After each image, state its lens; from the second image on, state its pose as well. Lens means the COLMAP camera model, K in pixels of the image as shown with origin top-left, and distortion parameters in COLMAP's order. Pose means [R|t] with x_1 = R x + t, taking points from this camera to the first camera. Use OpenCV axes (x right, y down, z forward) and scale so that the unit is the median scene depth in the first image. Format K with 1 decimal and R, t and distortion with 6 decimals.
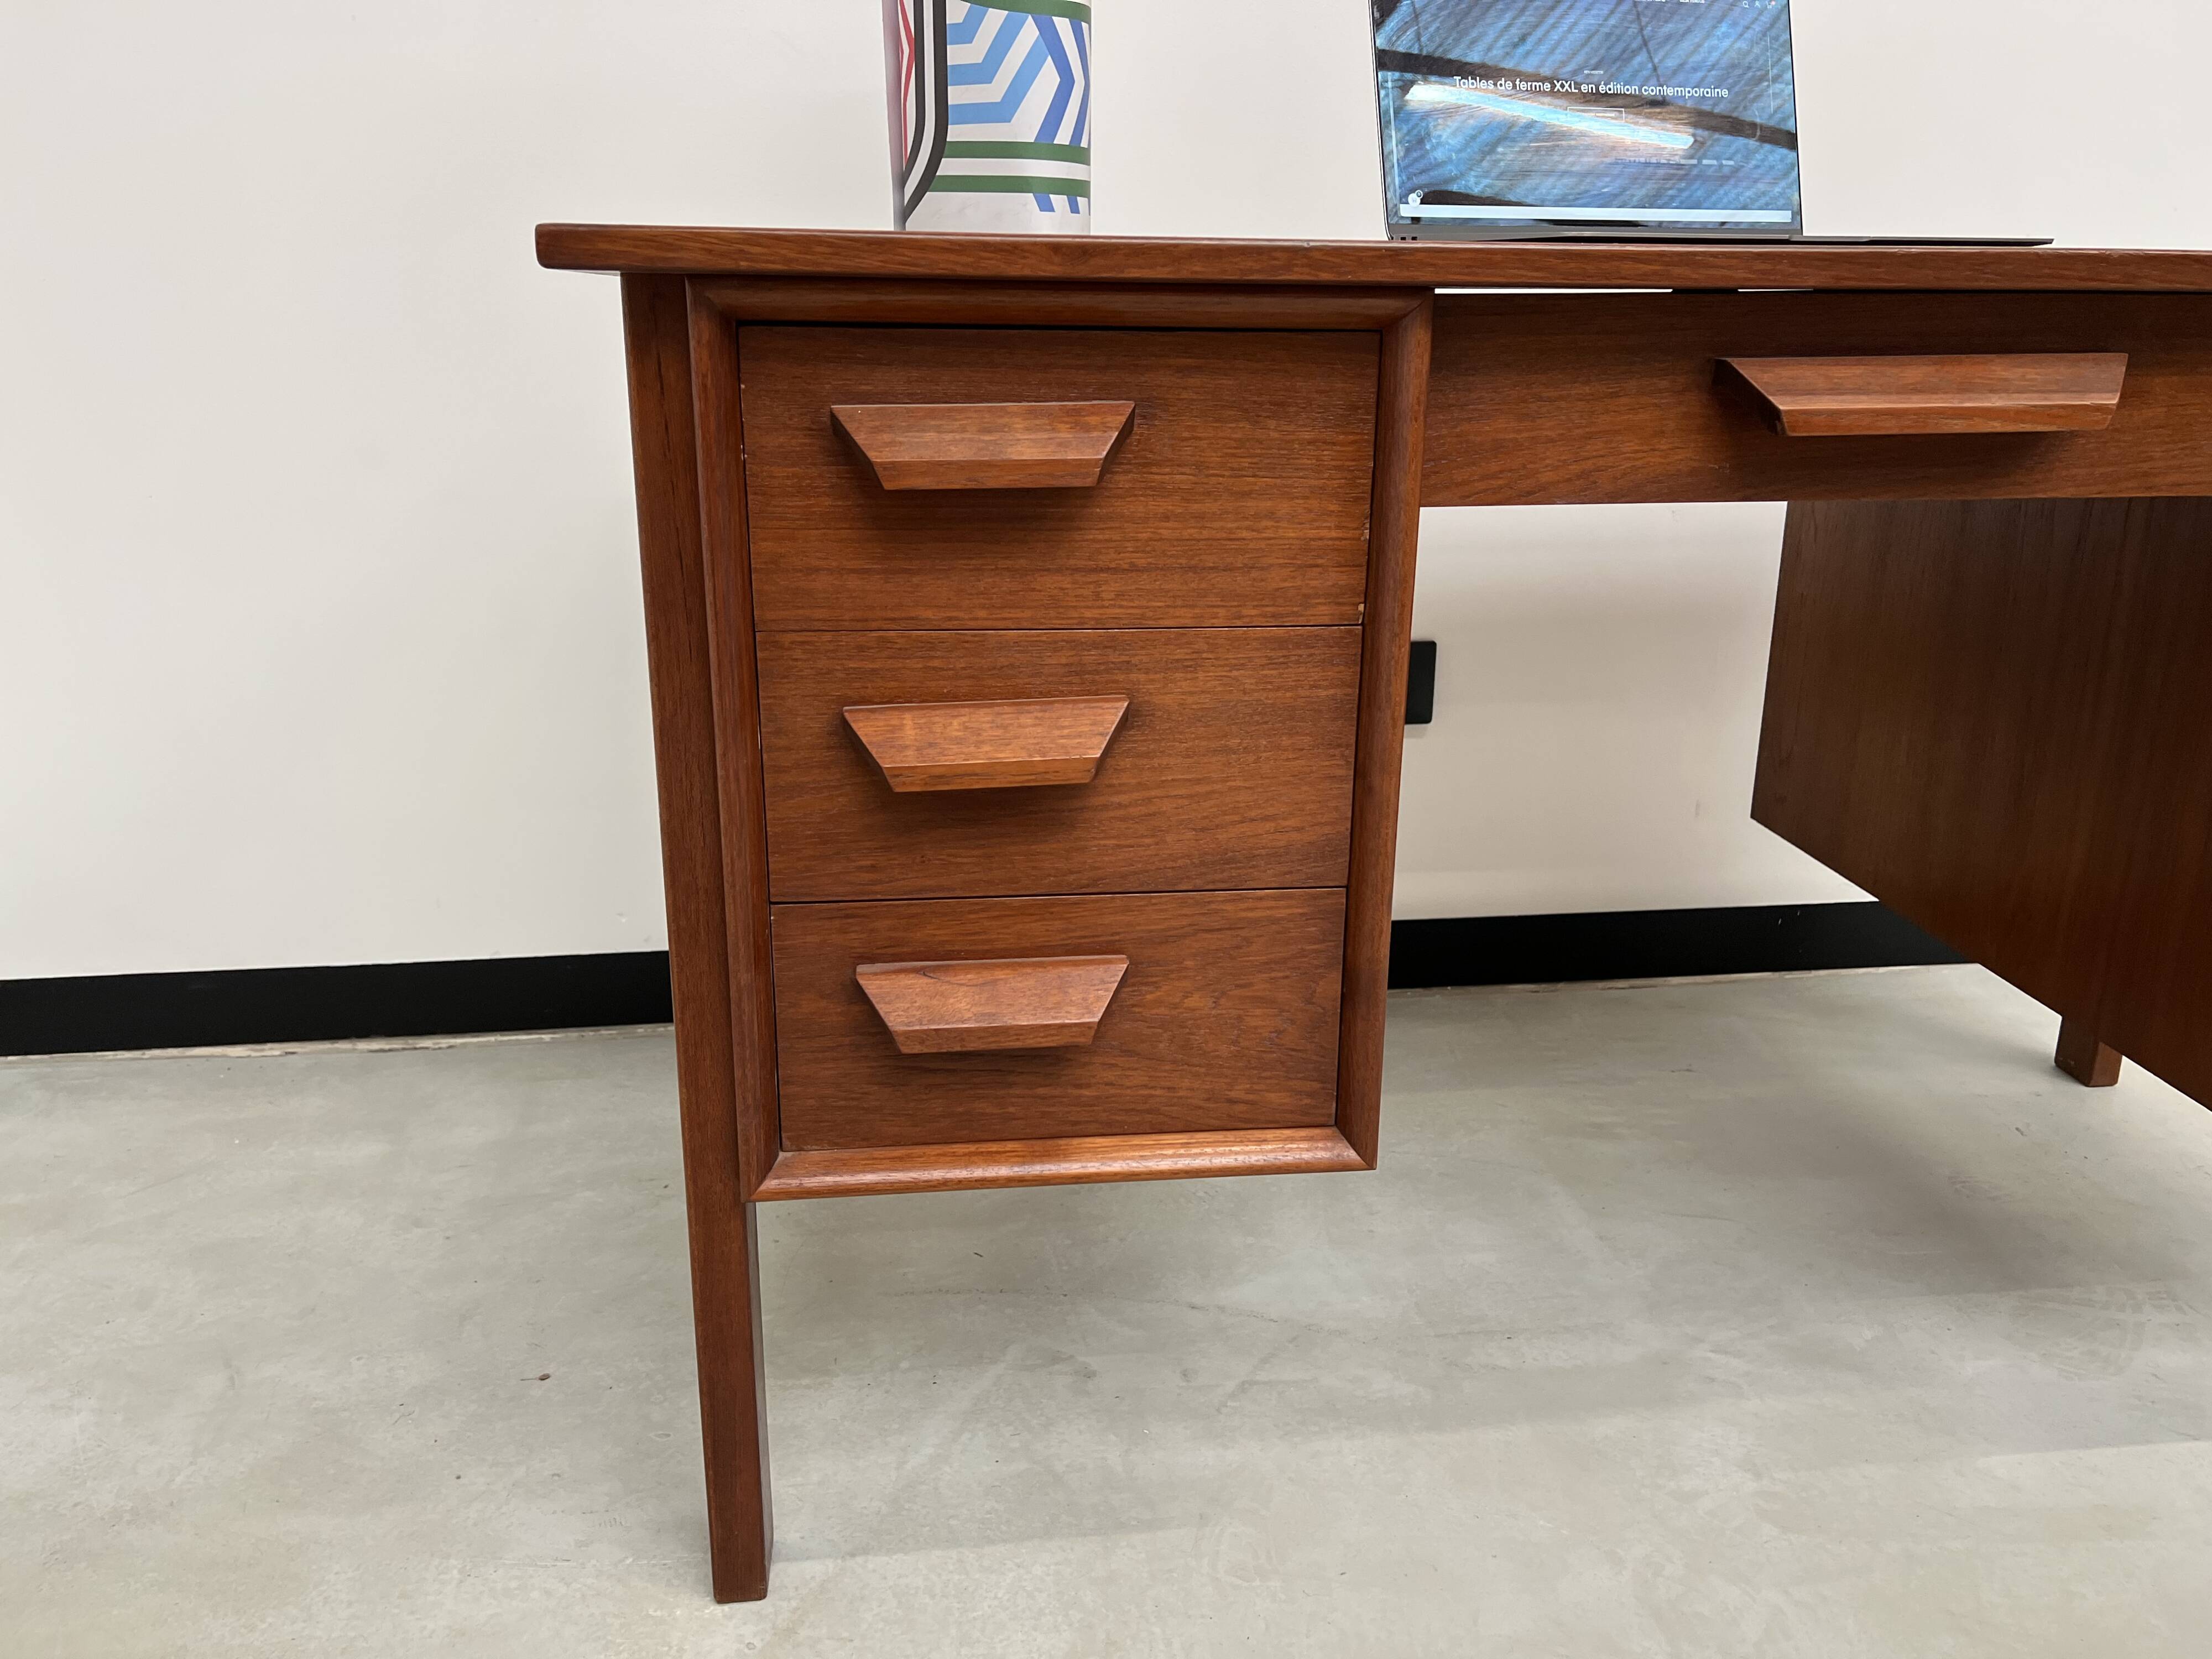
lens RADIAL K [[1668.6, 0, 1119.4], [0, 1668.6, 846.6], [0, 0, 1]] dist [0.079197, -0.098640]
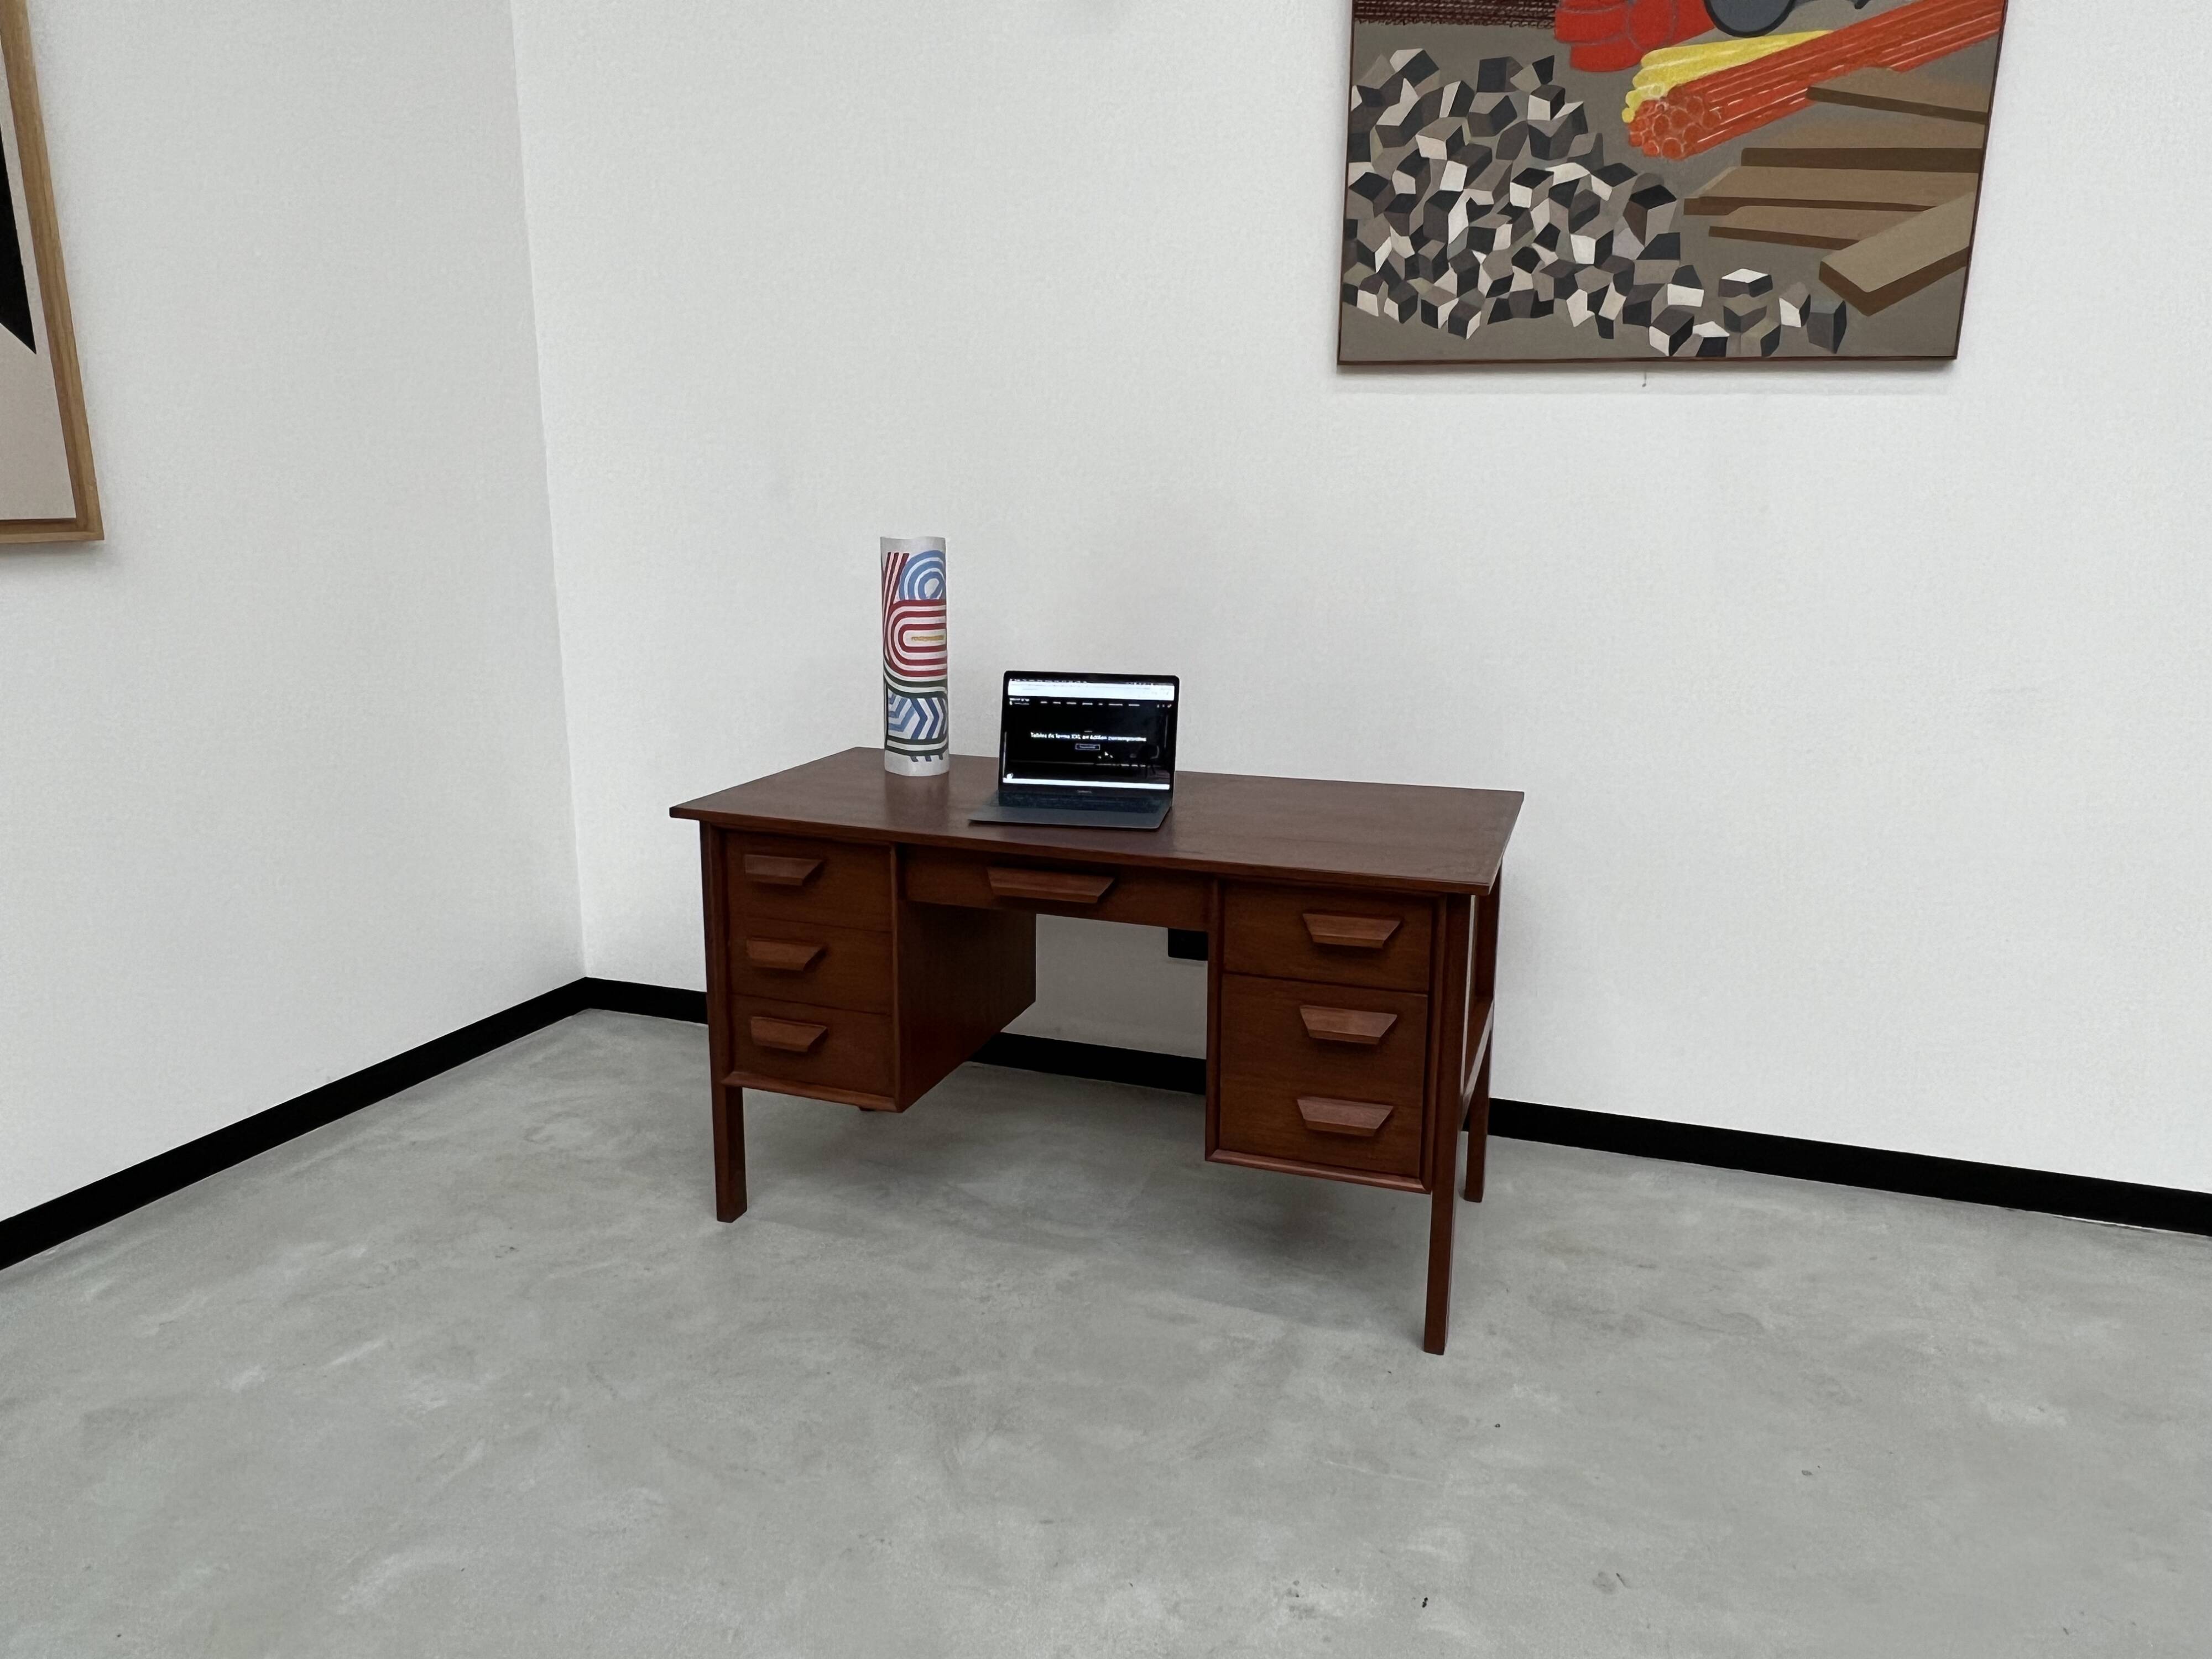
lens RADIAL K [[1507.7, 0, 1109.5], [0, 1507.7, 846.9], [0, 0, 1]] dist [0.006790, -0.009538]
pose [[0.897619, 0.110823, -0.426613, 1.447593], [-0.142731, 0.988807, -0.043449, -0.194426], [0.417022, 0.099892, 0.903390, -1.197110]]
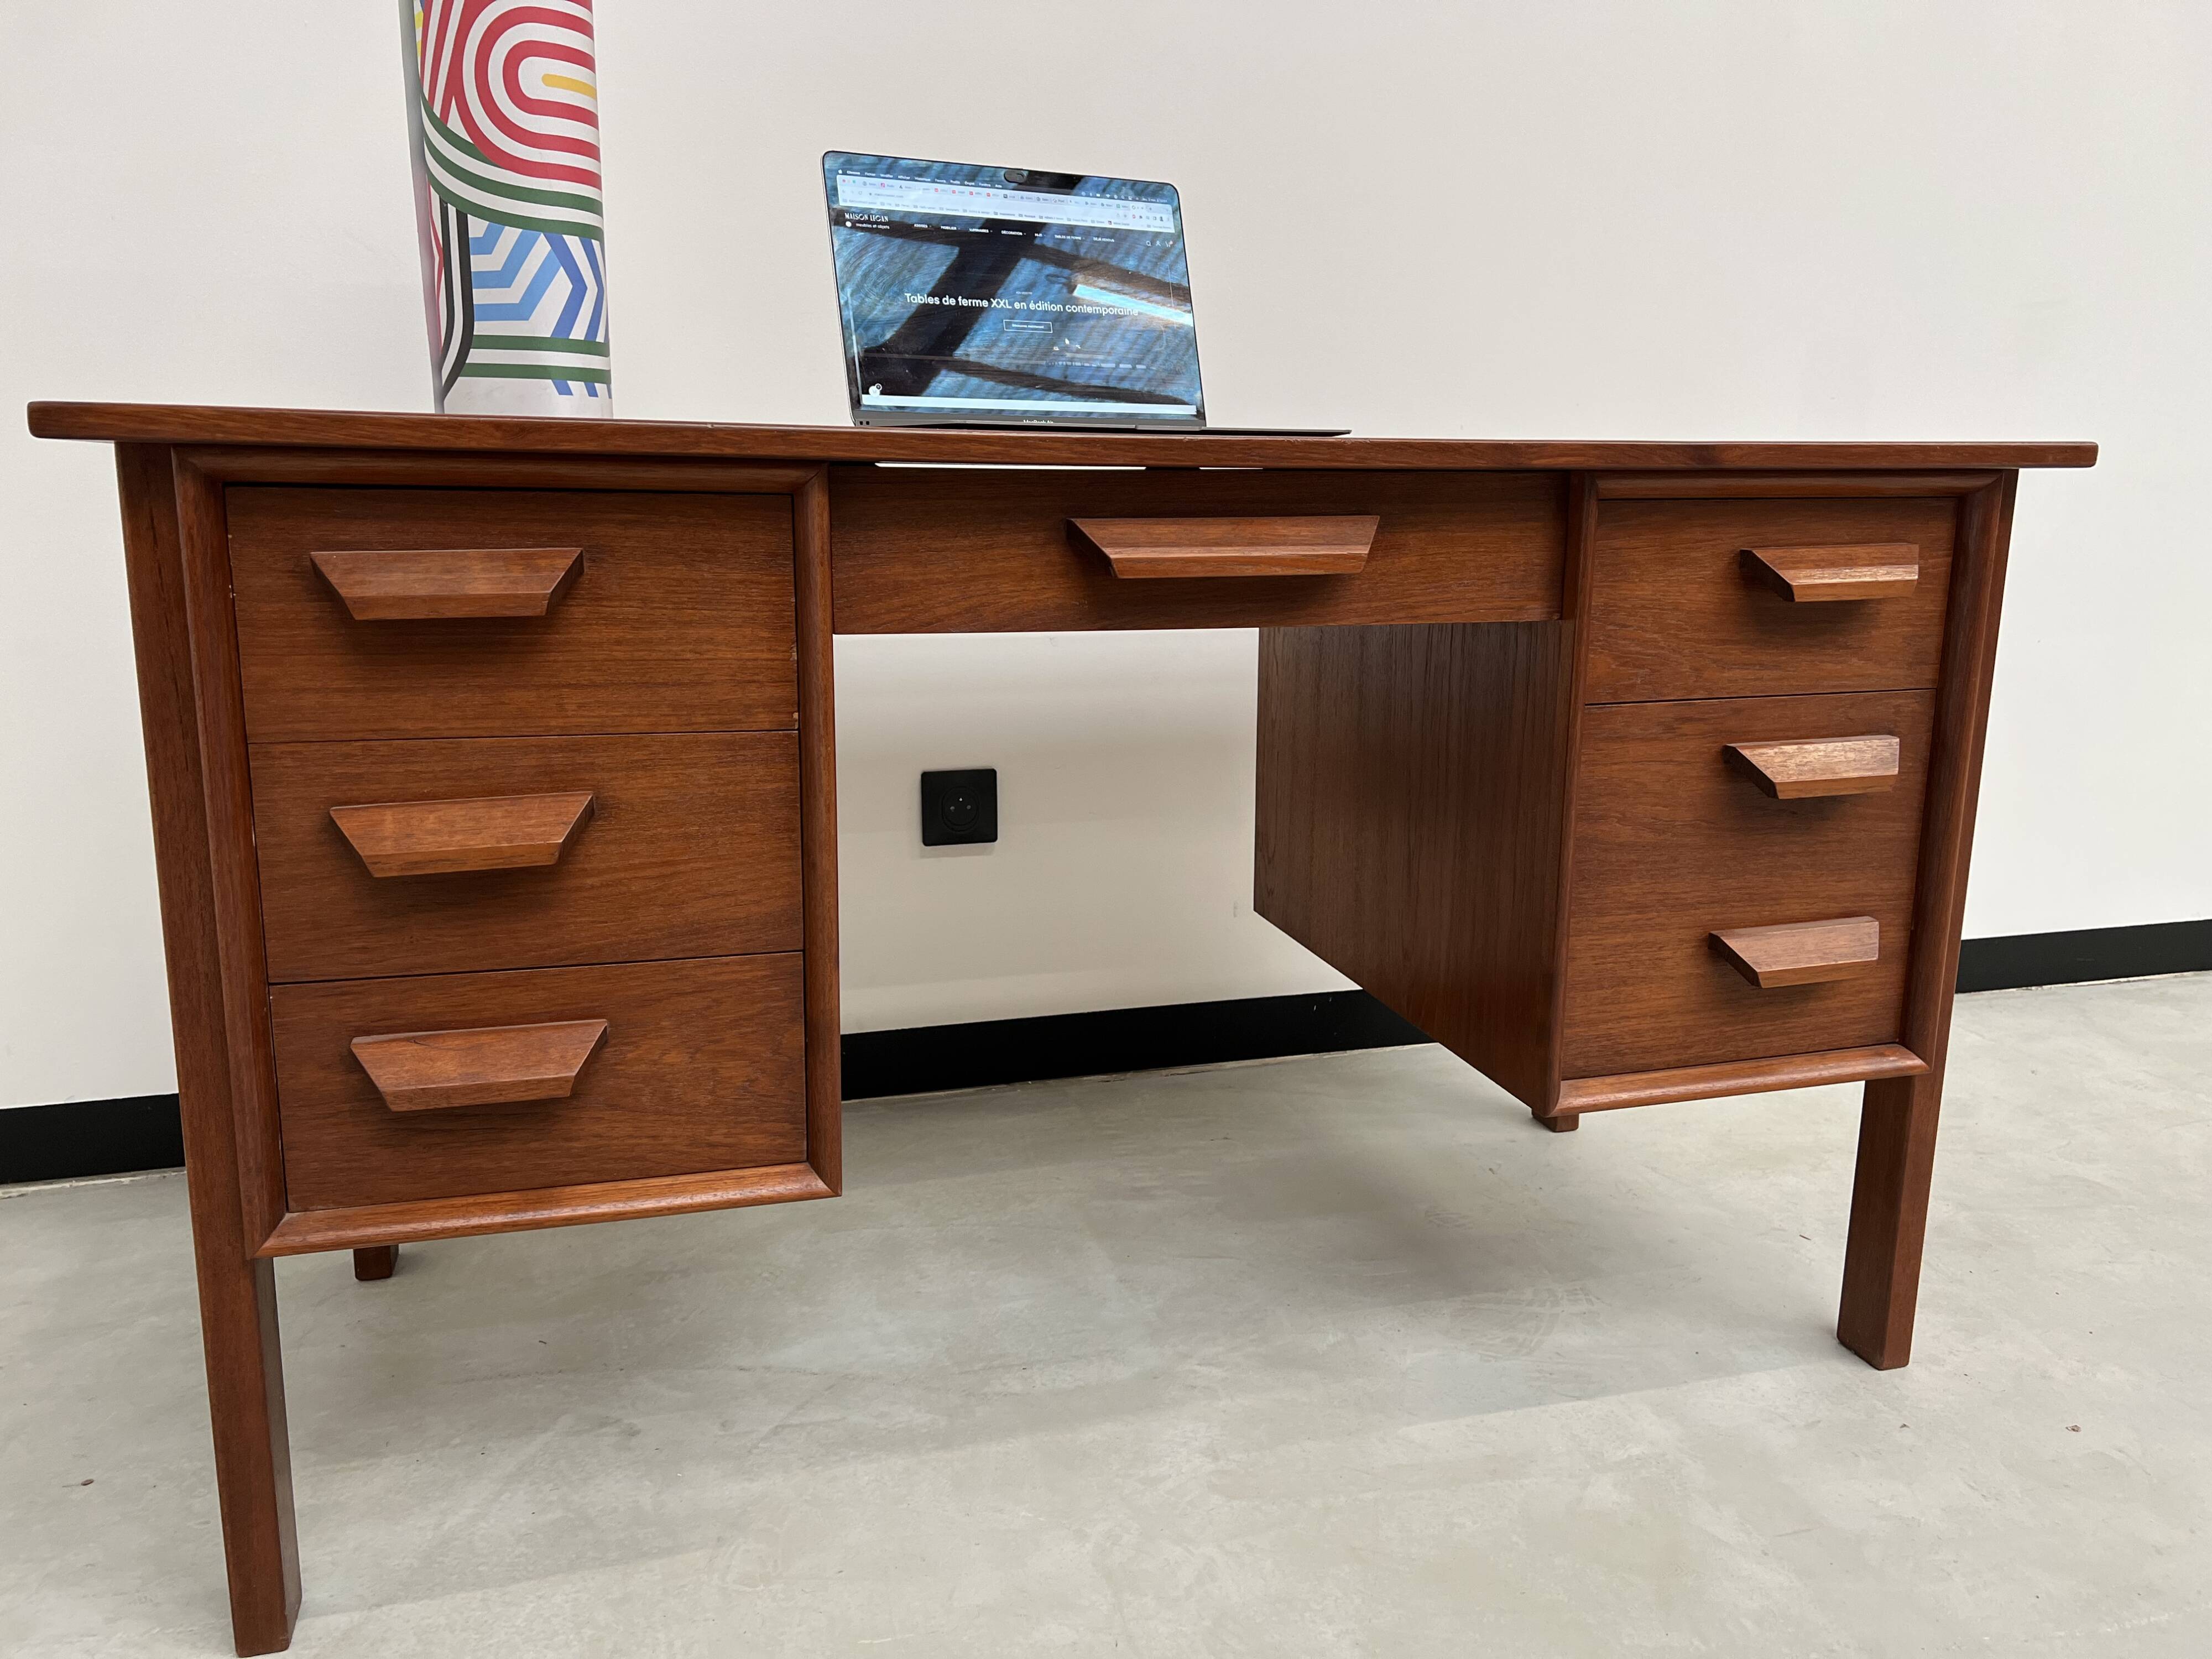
lens RADIAL K [[1677.5, 0, 1117.6], [0, 1677.5, 838.9], [0, 0, 1]] dist [0.026397, -0.006899]
pose [[0.986317, -0.029773, 0.162149, 0.148165], [0.045694, 0.994394, -0.095356, 0.060623], [-0.158401, 0.101461, 0.982148, -0.184562]]
